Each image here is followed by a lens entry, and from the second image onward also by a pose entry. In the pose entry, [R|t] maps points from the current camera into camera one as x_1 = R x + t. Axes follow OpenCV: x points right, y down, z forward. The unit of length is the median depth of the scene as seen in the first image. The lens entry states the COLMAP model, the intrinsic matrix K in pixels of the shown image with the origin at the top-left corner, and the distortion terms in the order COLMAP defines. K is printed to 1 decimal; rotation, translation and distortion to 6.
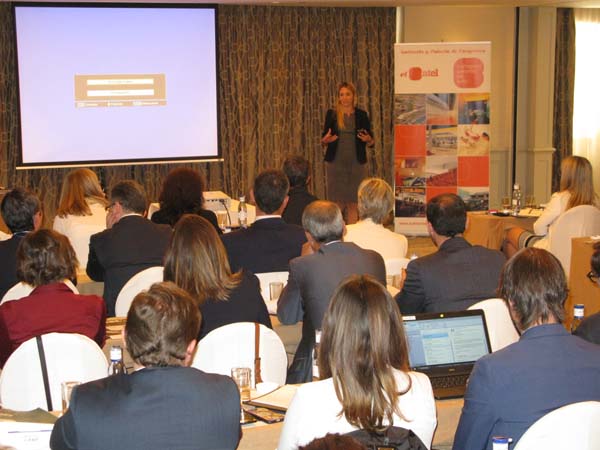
lens RADIAL K [[1179.0, 0, 294.2], [0, 1179.0, 224.8], [0, 0, 1]] dist [0.034728, 0.000000]
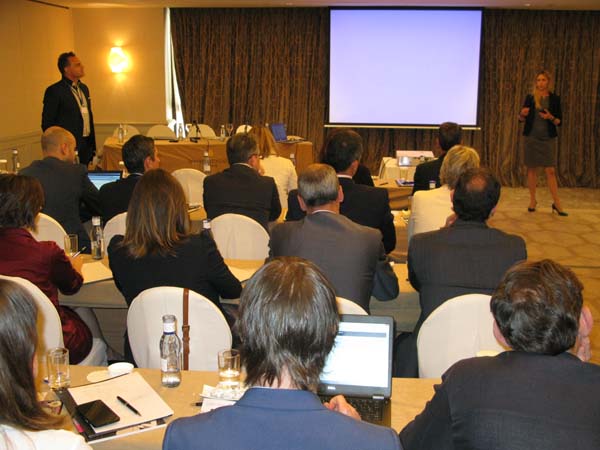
lens RADIAL K [[750.1, 0, 296.2], [0, 750.1, 226.3], [0, 0, 1]] dist [-0.047262, 0.000000]
pose [[0.894217, 0.113758, -0.432938, 0.127867], [-0.078566, 0.992041, 0.098393, -0.013385], [0.440685, -0.053971, 0.896038, 0.161509]]
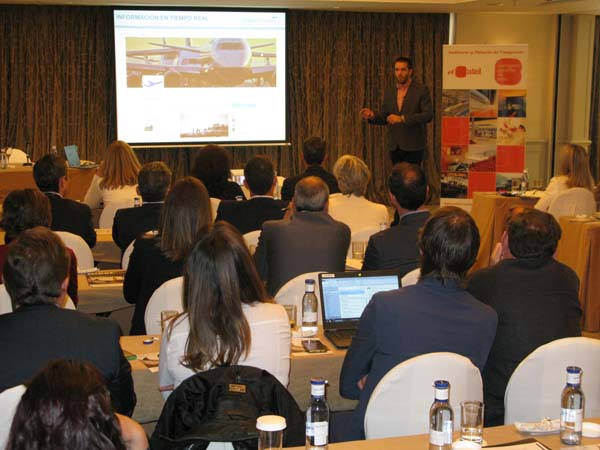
lens RADIAL K [[1011.0, 0, 306.2], [0, 1011.0, 223.8], [0, 0, 1]] dist [-0.003606, 0.000000]
pose [[0.994017, 0.029300, -0.105221, 0.061053], [-0.027555, 0.999458, 0.017995, 0.004620], [0.105691, -0.014988, 0.994286, 0.016169]]
